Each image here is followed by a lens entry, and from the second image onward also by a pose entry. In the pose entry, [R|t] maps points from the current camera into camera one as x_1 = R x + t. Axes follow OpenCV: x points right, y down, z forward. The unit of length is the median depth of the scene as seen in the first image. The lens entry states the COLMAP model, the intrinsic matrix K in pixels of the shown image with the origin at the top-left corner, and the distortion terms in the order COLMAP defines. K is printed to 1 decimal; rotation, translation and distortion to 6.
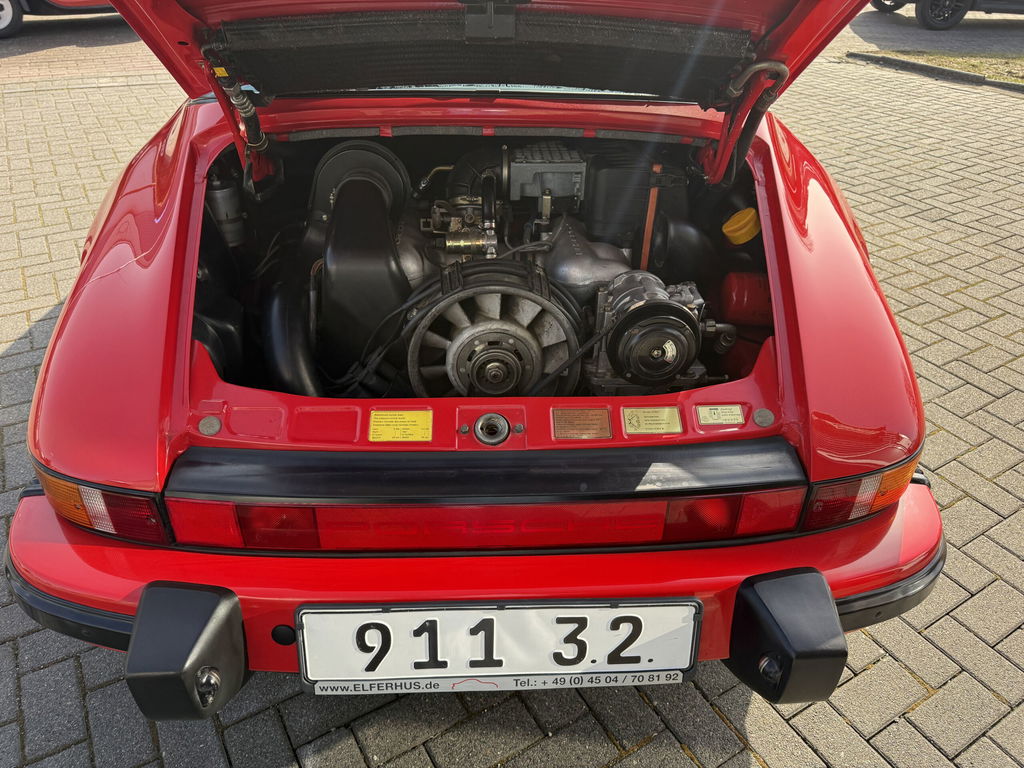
lens RADIAL K [[728.5, 0, 509.4], [0, 728.5, 388.3], [0, 0, 1]] dist [0.003886, -0.000965]
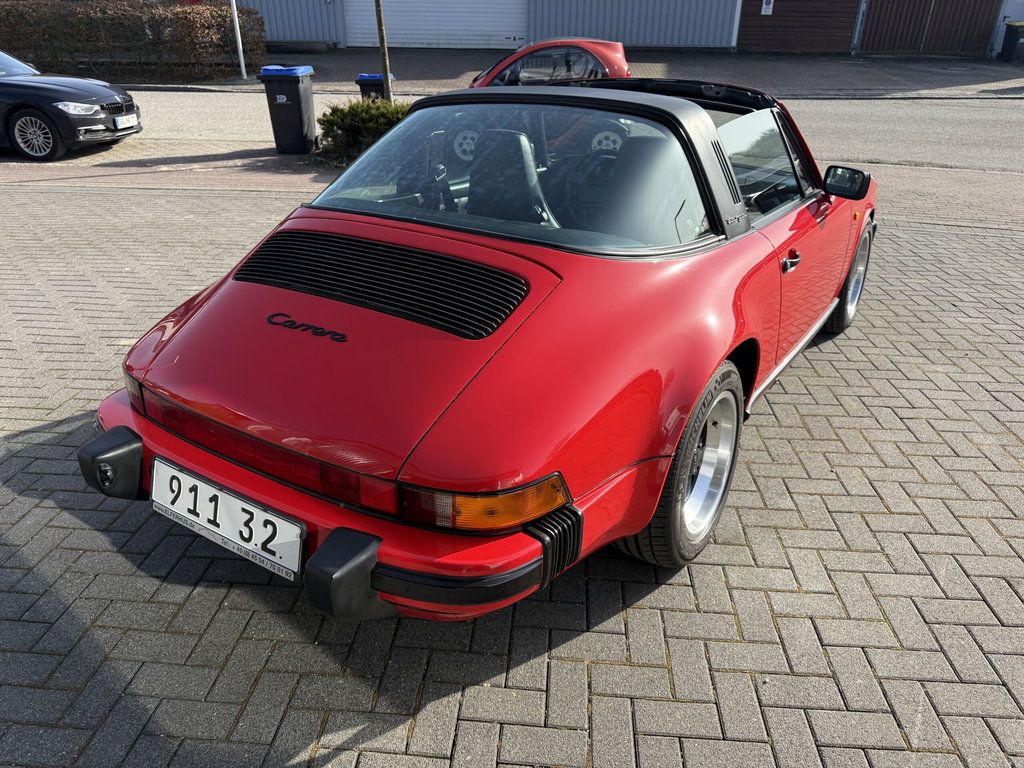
lens RADIAL K [[728.5, 0, 509.4], [0, 728.5, 388.3], [0, 0, 1]] dist [0.003886, -0.000965]
pose [[0.802449, 0.215097, -0.556605, 1.423302], [-0.307032, 0.948657, -0.076039, -0.006594], [0.511671, 0.231913, 0.827290, -0.138218]]
